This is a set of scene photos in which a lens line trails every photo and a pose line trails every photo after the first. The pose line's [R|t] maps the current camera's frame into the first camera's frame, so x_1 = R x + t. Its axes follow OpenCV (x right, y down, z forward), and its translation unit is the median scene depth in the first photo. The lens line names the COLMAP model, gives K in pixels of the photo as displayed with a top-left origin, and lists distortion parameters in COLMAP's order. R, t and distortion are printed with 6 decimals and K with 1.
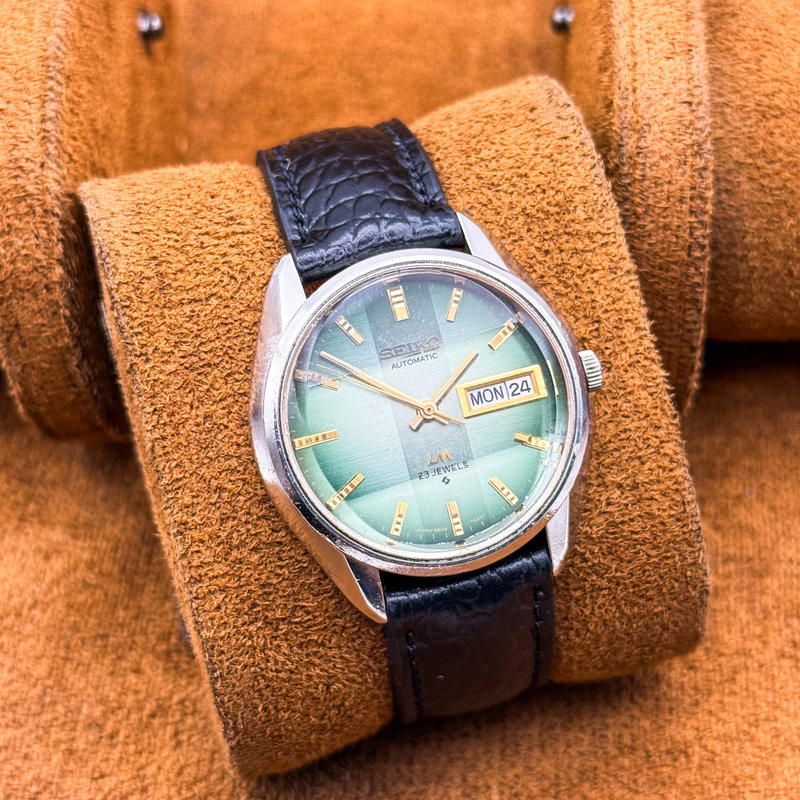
lens RADIAL K [[1828.6, 0, 400.0], [0, 1828.6, 400.0], [0, 0, 1]] dist [0.078929, -0.111784]
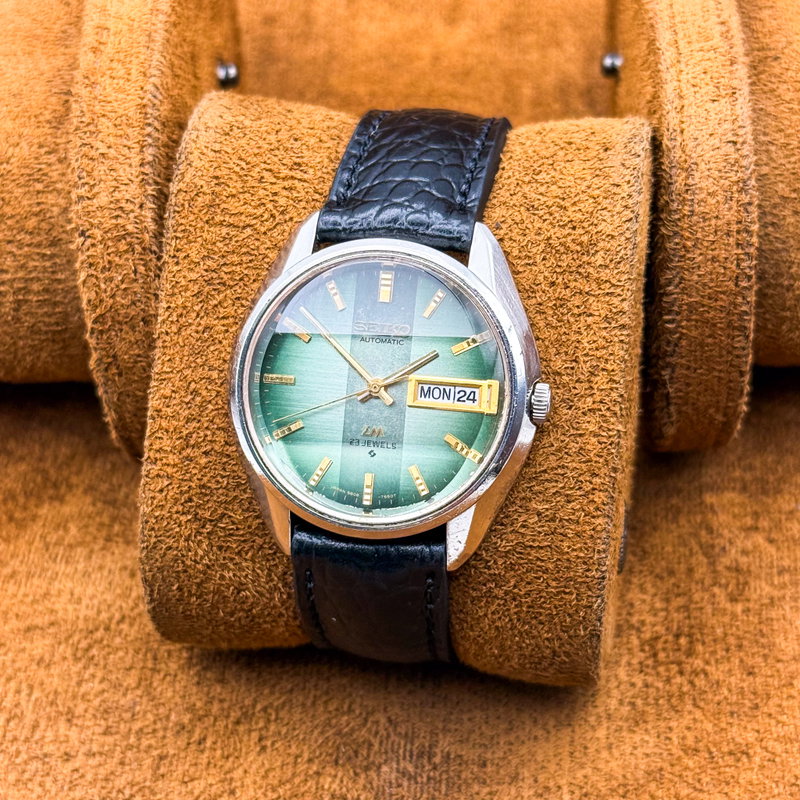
lens RADIAL K [[1828.6, 0, 400.0], [0, 1828.6, 400.0], [0, 0, 1]] dist [0.078929, -0.111784]
pose [[0.908007, 0.332562, -0.254804, 0.300483], [-0.314210, 0.942856, 0.110882, -0.109990], [0.277119, -0.020620, 0.960614, -0.045077]]
